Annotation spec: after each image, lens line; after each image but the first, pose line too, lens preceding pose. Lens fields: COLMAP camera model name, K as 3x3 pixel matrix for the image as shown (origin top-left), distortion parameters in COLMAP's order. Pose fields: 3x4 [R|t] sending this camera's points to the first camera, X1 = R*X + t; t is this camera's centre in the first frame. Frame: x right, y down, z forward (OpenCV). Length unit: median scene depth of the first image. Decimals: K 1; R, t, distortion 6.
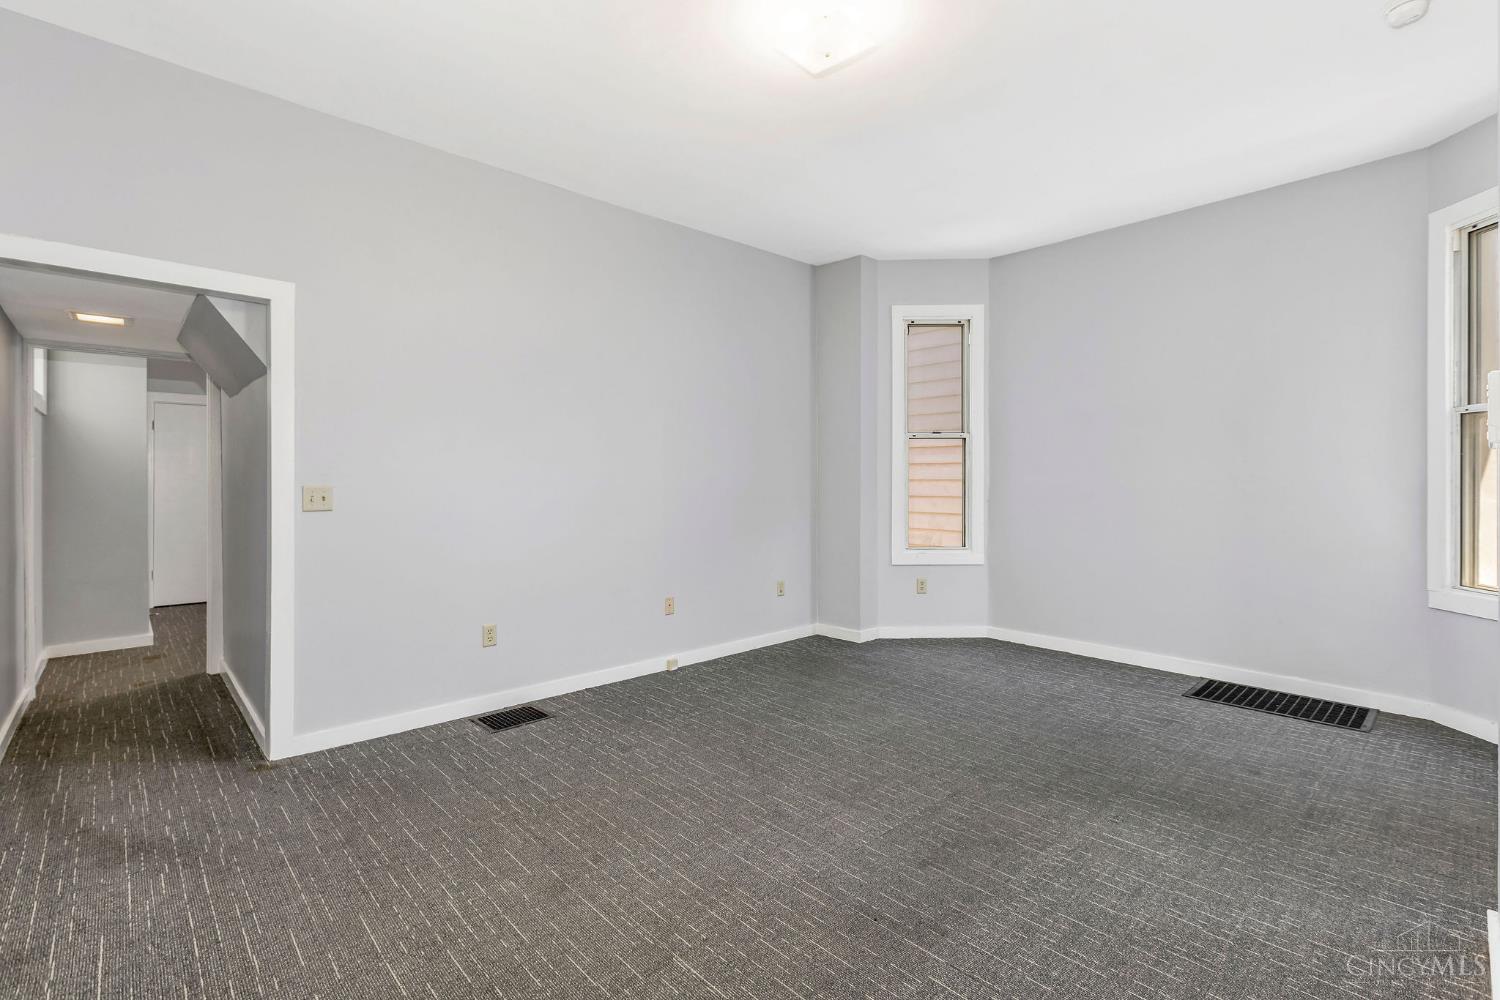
lens RADIAL K [[681.3, 0, 749.3], [0, 681.3, 476.3], [0, 0, 1]] dist [-0.000168, -0.000319]
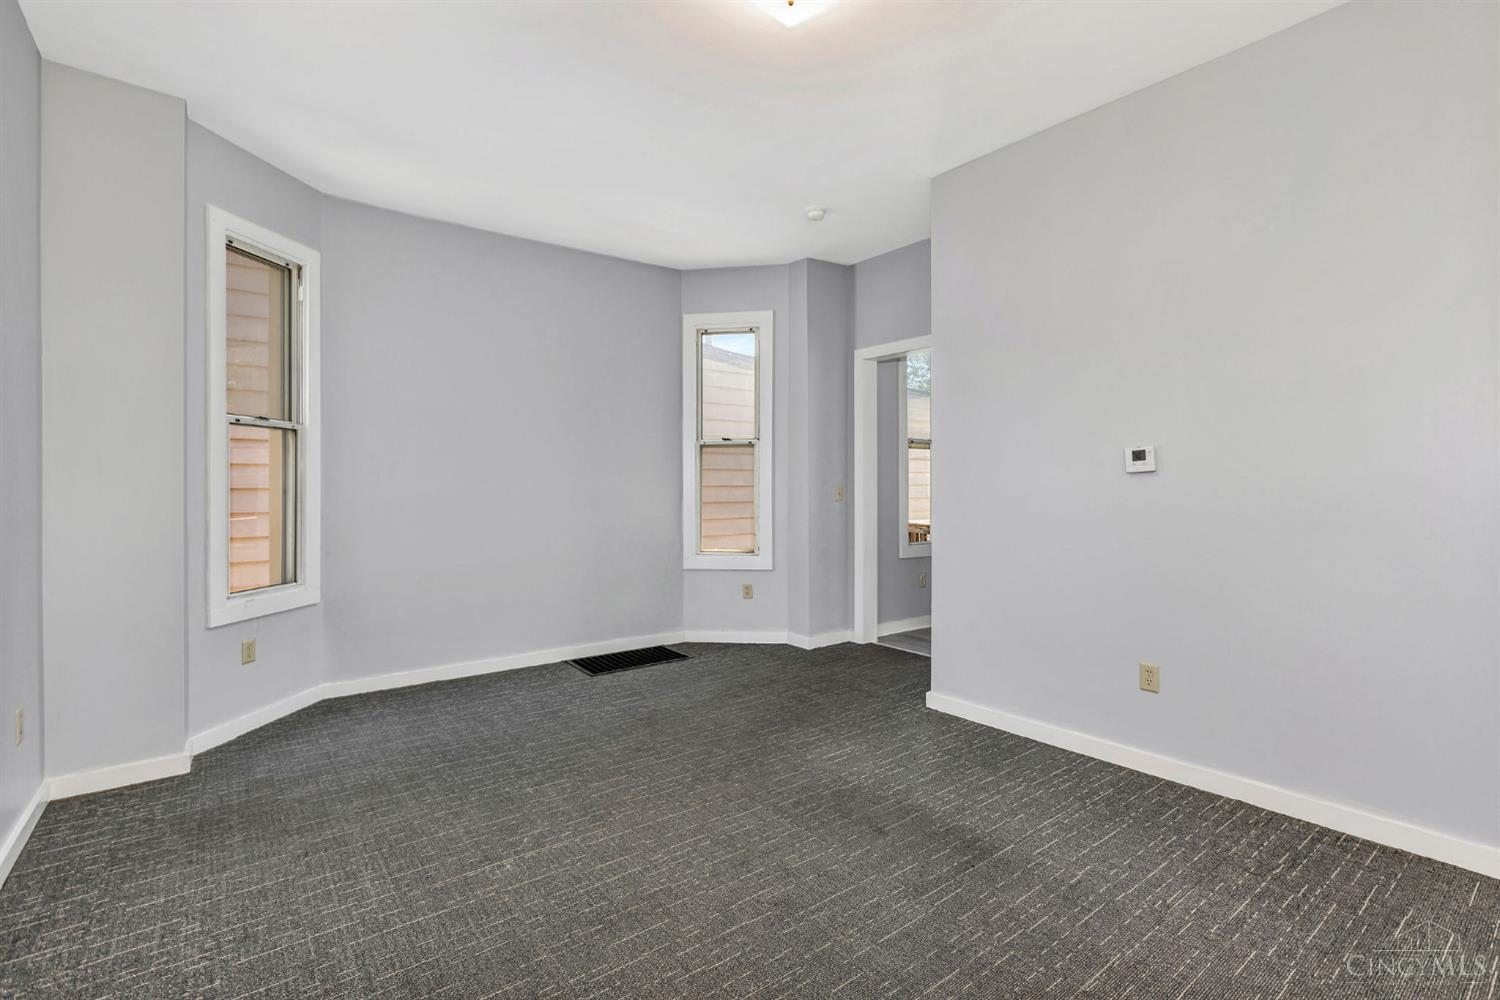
lens RADIAL K [[711.5, 0, 747.6], [0, 711.5, 469.7], [0, 0, 1]] dist [-0.002505, 0.000158]
pose [[0.091401, 0.021994, 0.995571, -0.561729], [0.004886, 0.999734, -0.022534, 0.007140], [-0.995802, 0.006924, 0.091269, 0.677618]]
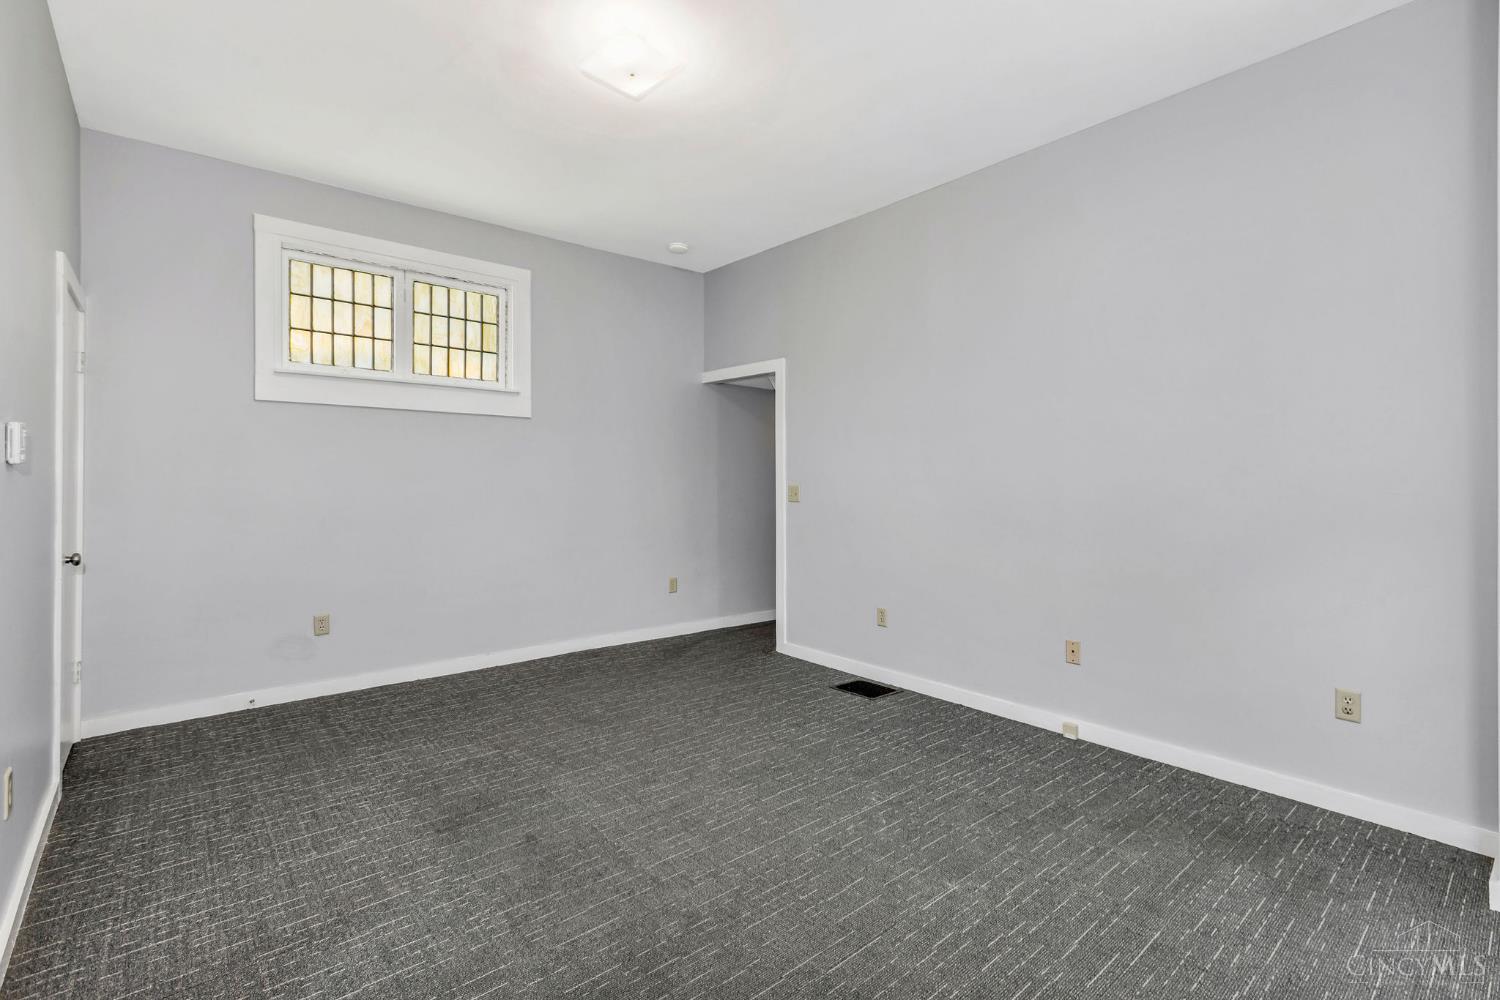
lens RADIAL K [[686.7, 0, 754.1], [0, 686.7, 471.8], [0, 0, 1]] dist [0.001101, -0.000090]
pose [[-0.035397, -0.015041, -0.999260, 0.812652], [-0.002216, 0.999885, -0.014972, 0.008085], [0.999371, 0.001685, -0.035426, 0.850583]]
